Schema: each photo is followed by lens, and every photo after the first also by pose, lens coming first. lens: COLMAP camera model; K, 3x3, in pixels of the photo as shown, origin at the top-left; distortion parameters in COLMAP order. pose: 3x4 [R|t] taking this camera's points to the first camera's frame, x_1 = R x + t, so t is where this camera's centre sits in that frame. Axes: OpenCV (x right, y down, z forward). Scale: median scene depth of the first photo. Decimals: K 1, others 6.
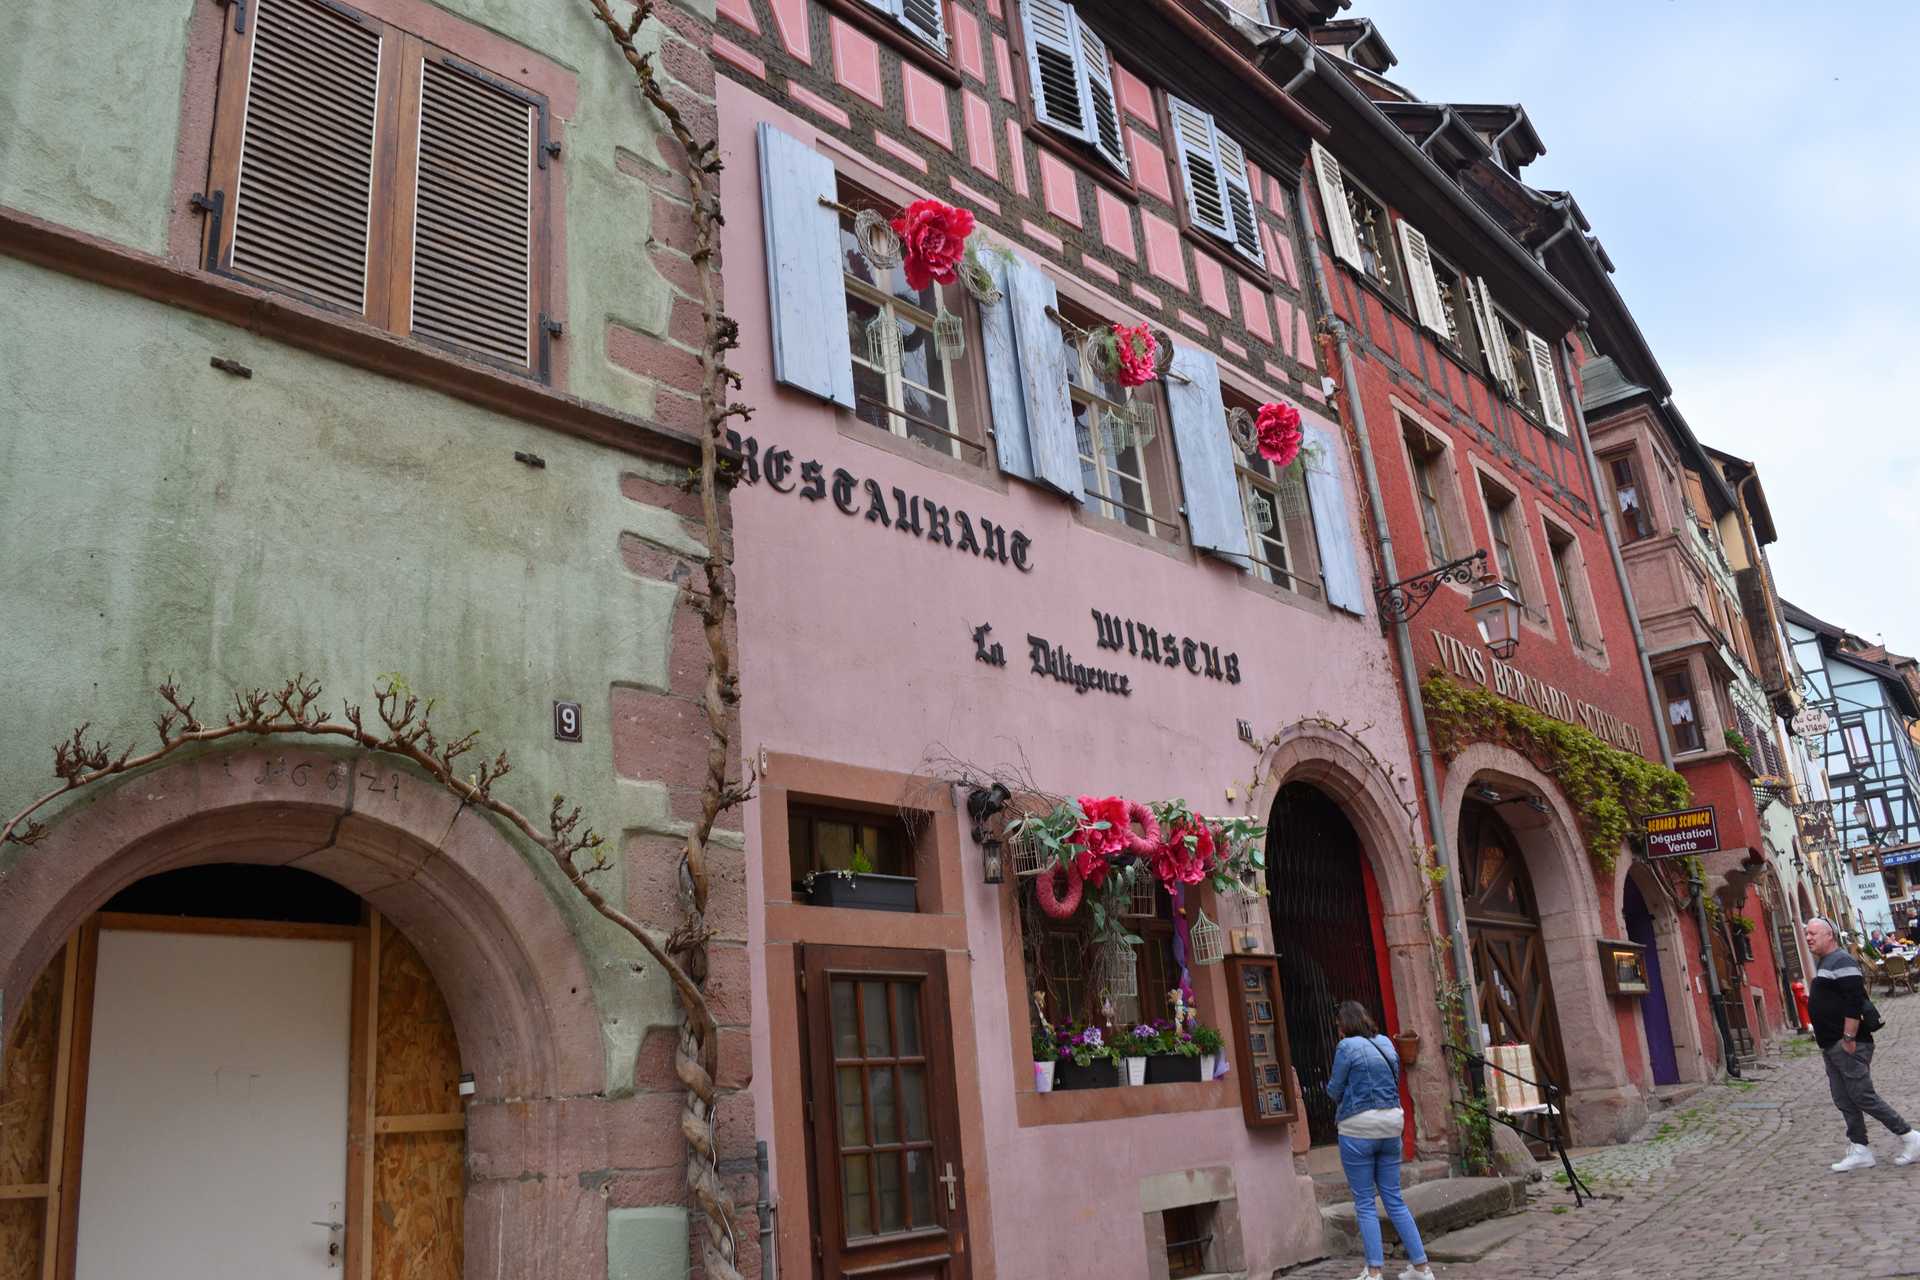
lens RADIAL K [[1510.4, 0, 966.4], [0, 1510.4, 638.4], [0, 0, 1]] dist [-0.101855, 0.026536]
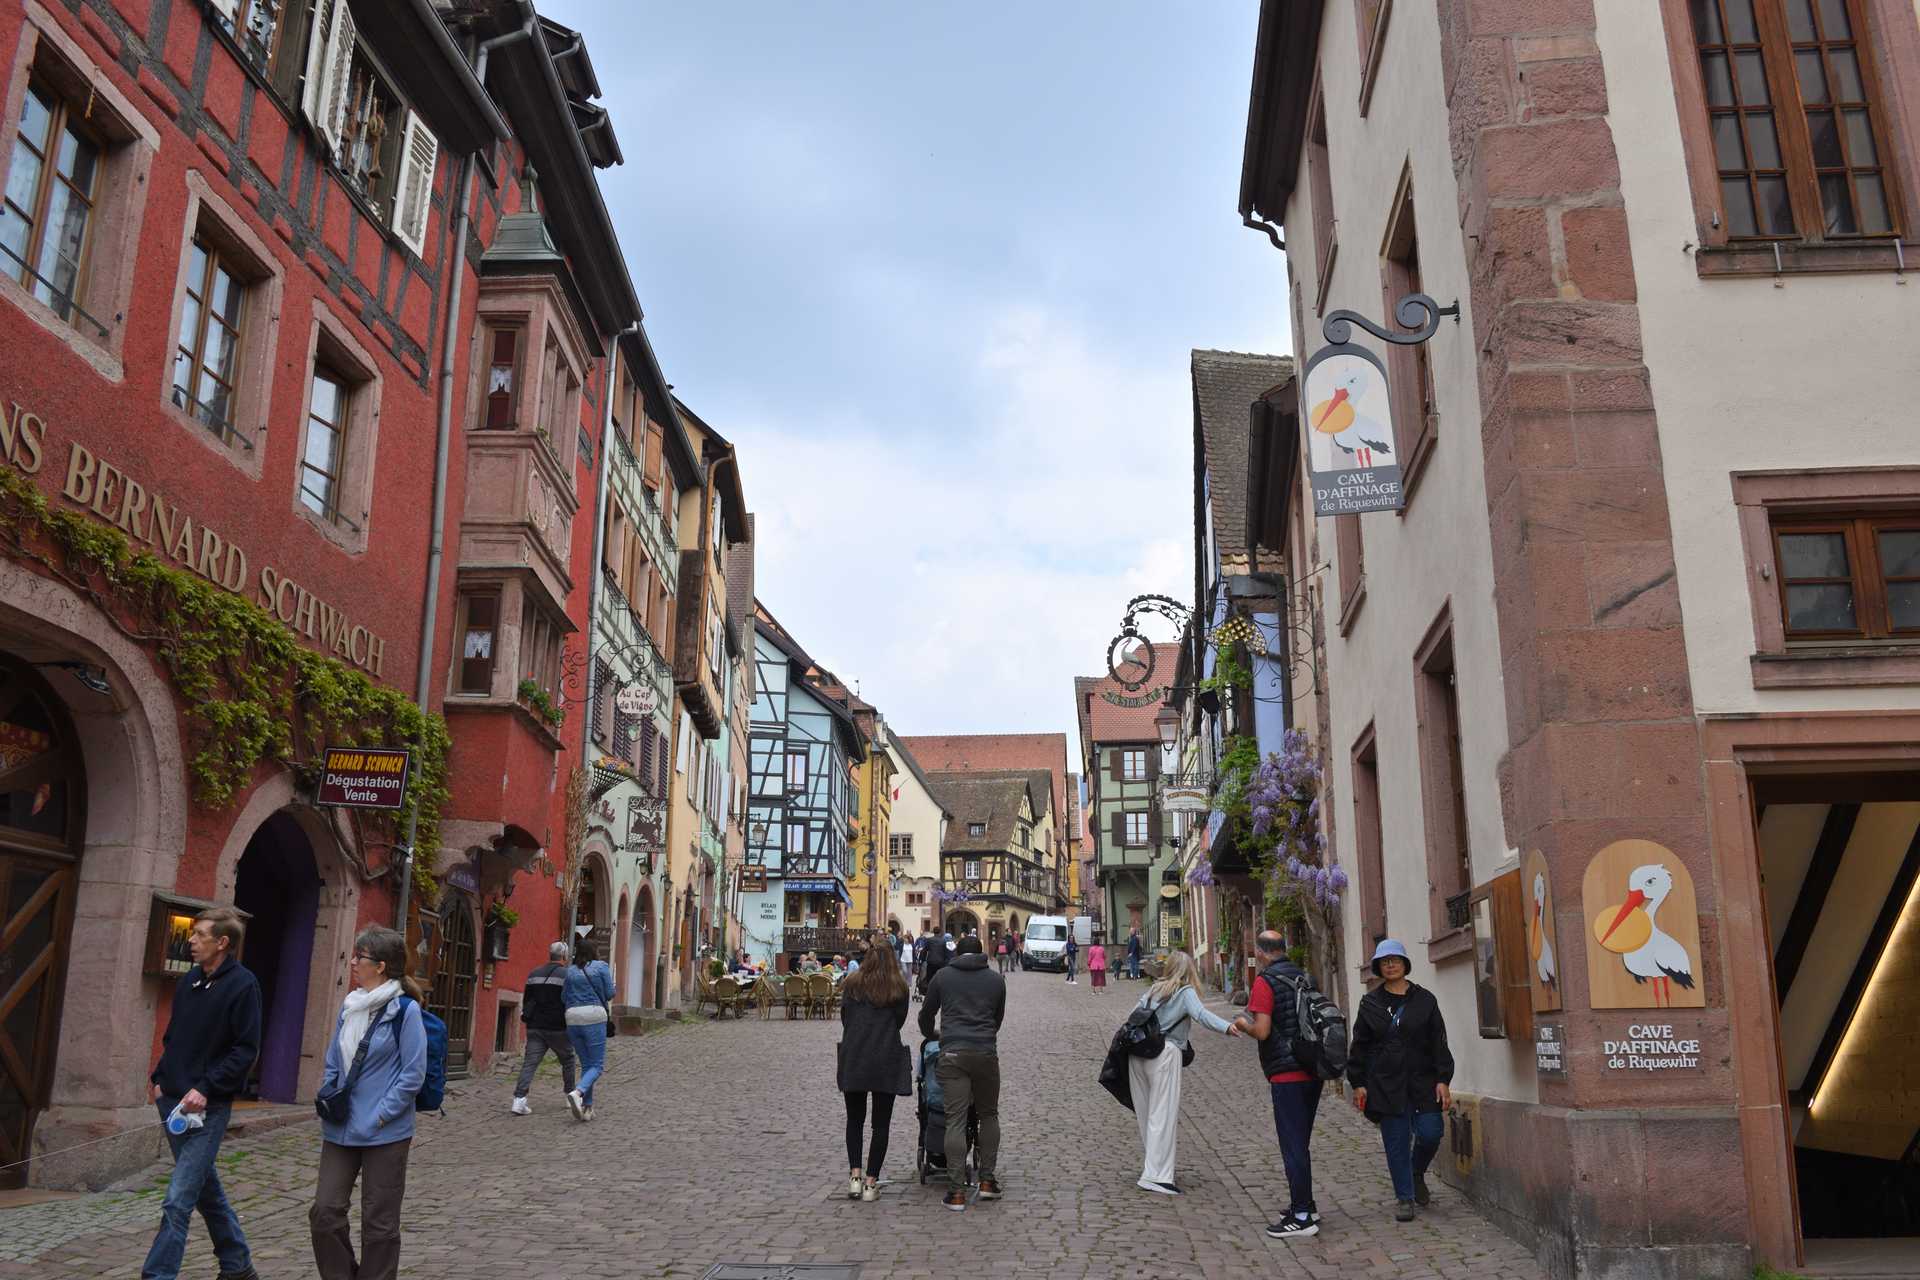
lens RADIAL K [[1510.4, 0, 948.0], [0, 1510.4, 642.0], [0, 0, 1]] dist [-0.101855, 0.026536]
pose [[0.795630, 0.240948, 0.555803, 0.222198], [-0.258969, 0.964717, -0.047504, 0.019658], [-0.547639, -0.106141, 0.829955, 0.173403]]
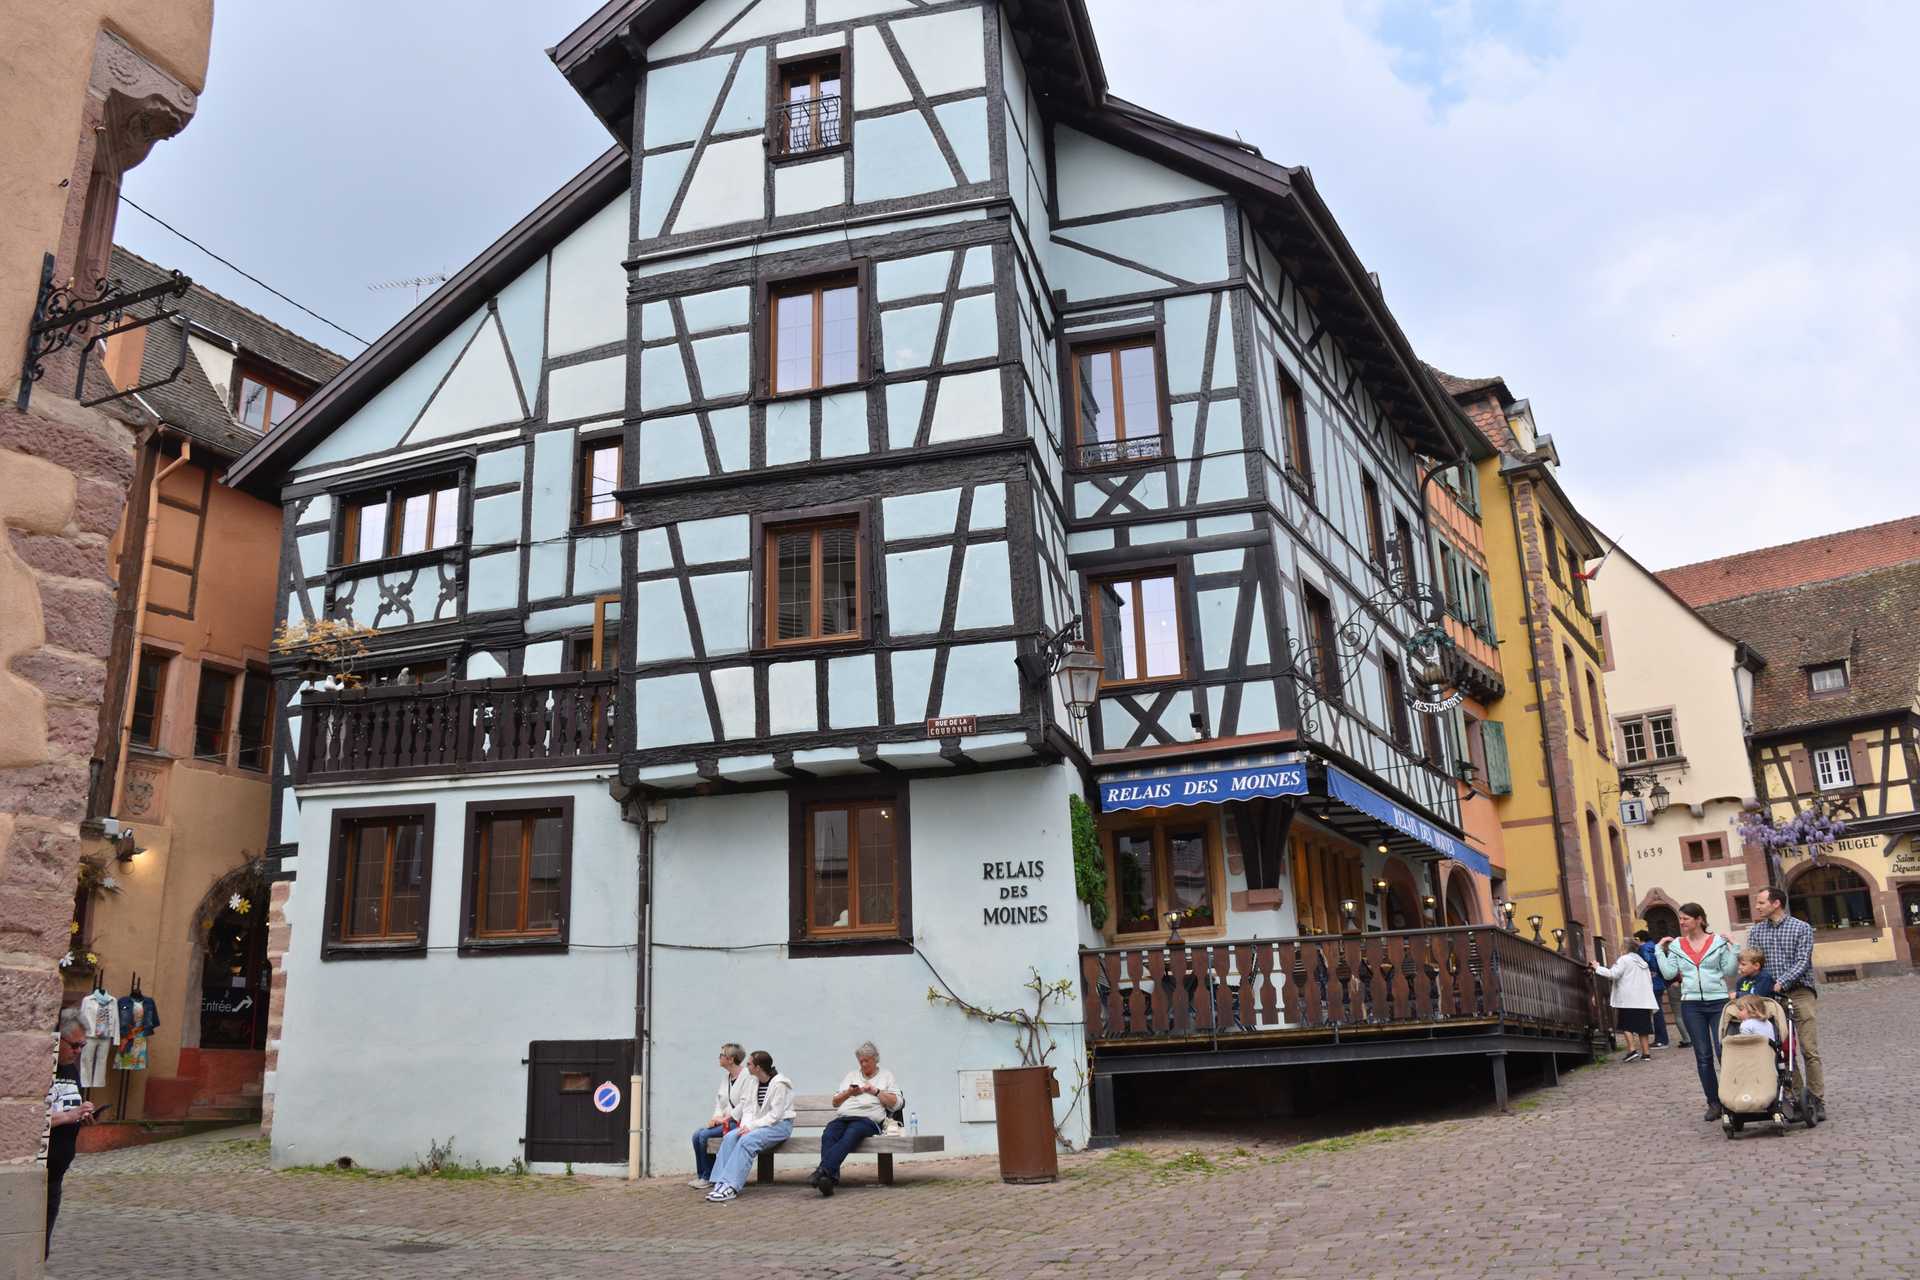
lens RADIAL K [[1510.4, 0, 972.9], [0, 1510.4, 653.1], [0, 0, 1]] dist [-0.101855, 0.026536]
pose [[0.988890, 0.086796, 0.120676, 1.561377], [-0.090024, 0.995707, 0.021546, 0.342369], [-0.118288, -0.032171, 0.992458, 1.997143]]
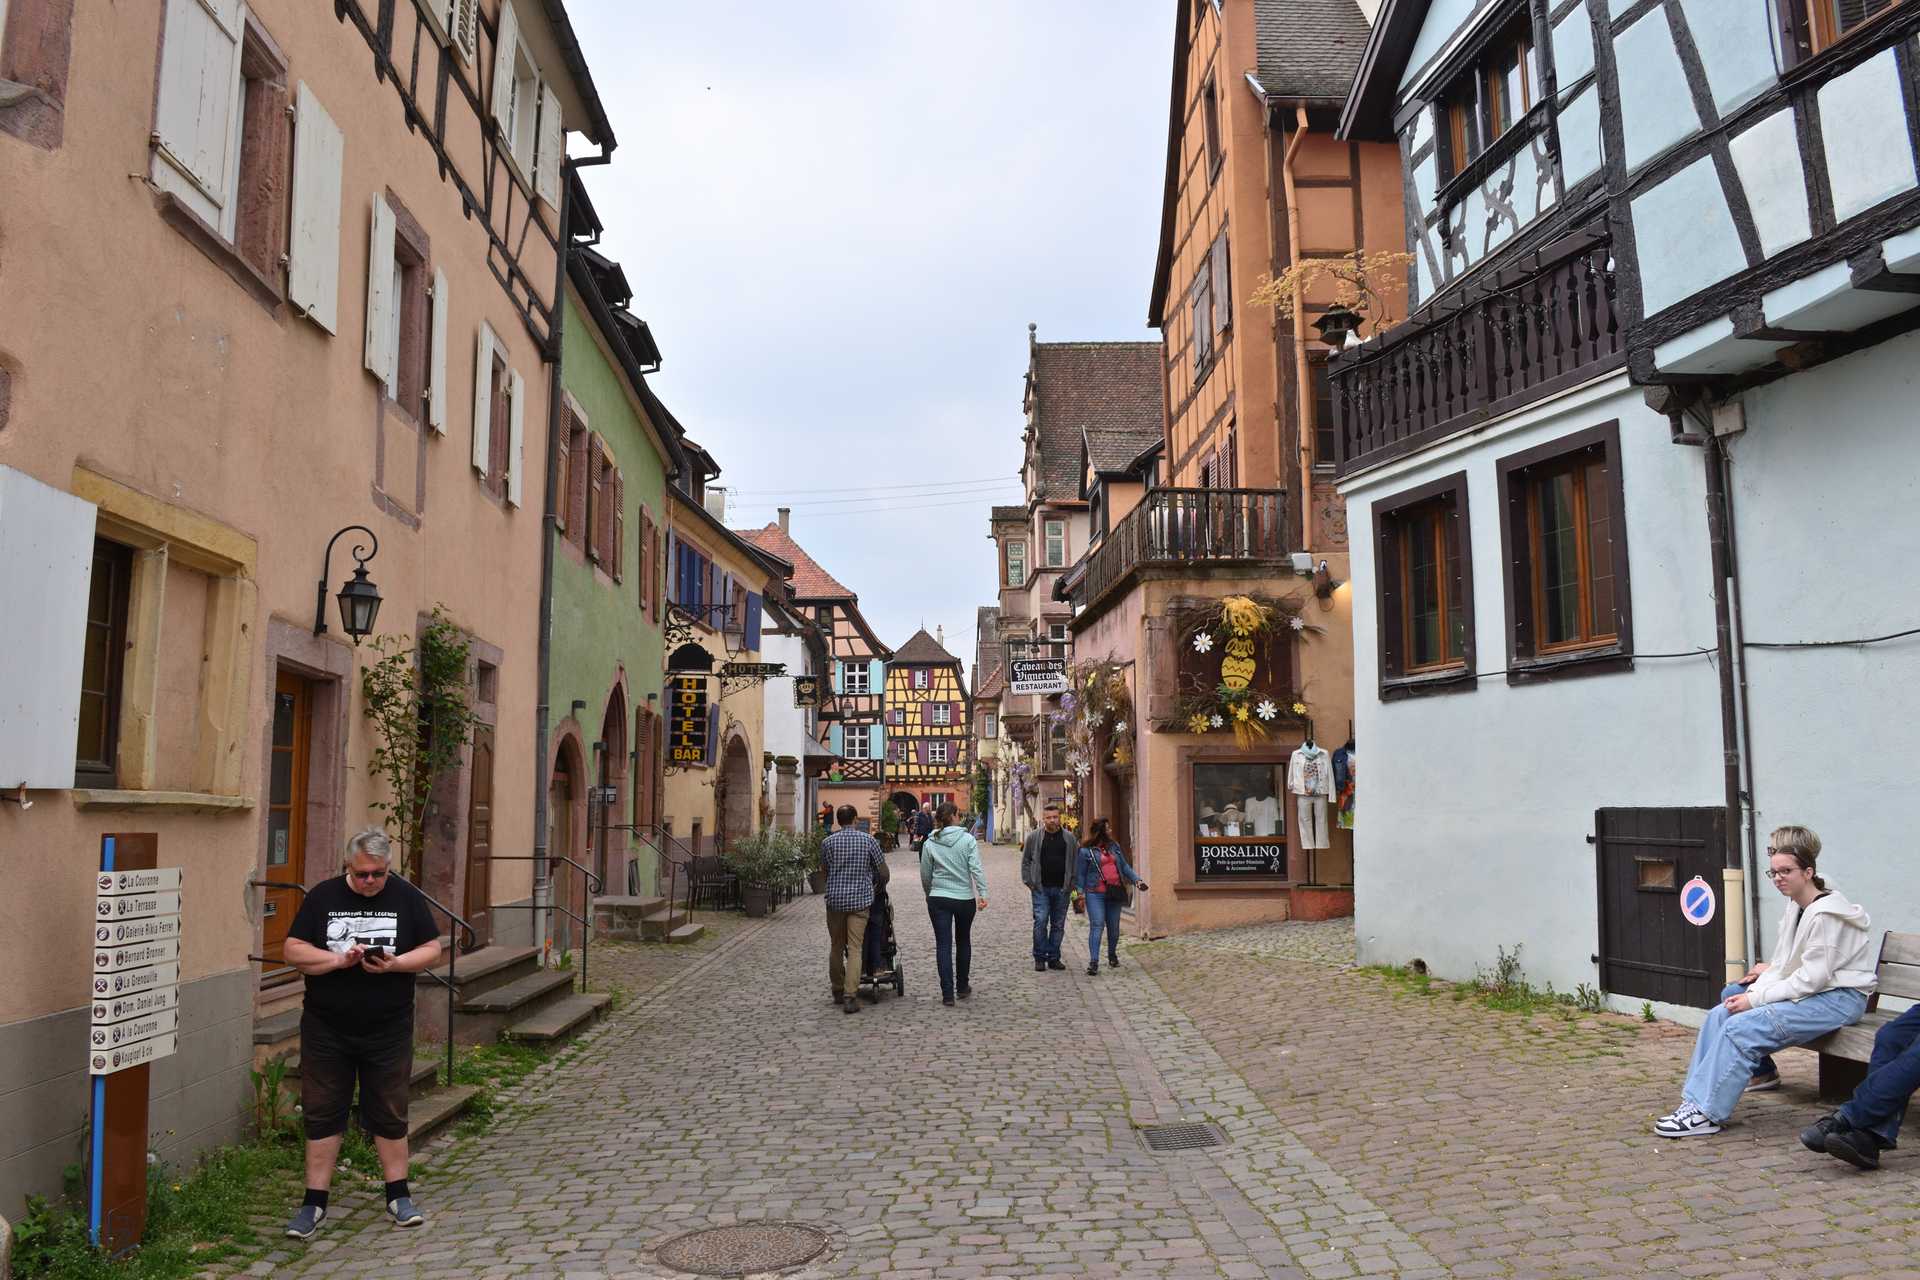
lens RADIAL K [[1510.4, 0, 959.2], [0, 1510.4, 655.2], [0, 0, 1]] dist [-0.101855, 0.026536]
pose [[0.585146, -0.010592, -0.810858, 1.714576], [0.212325, 0.967033, 0.140589, 0.412075], [0.782638, -0.254430, 0.568105, 2.331183]]
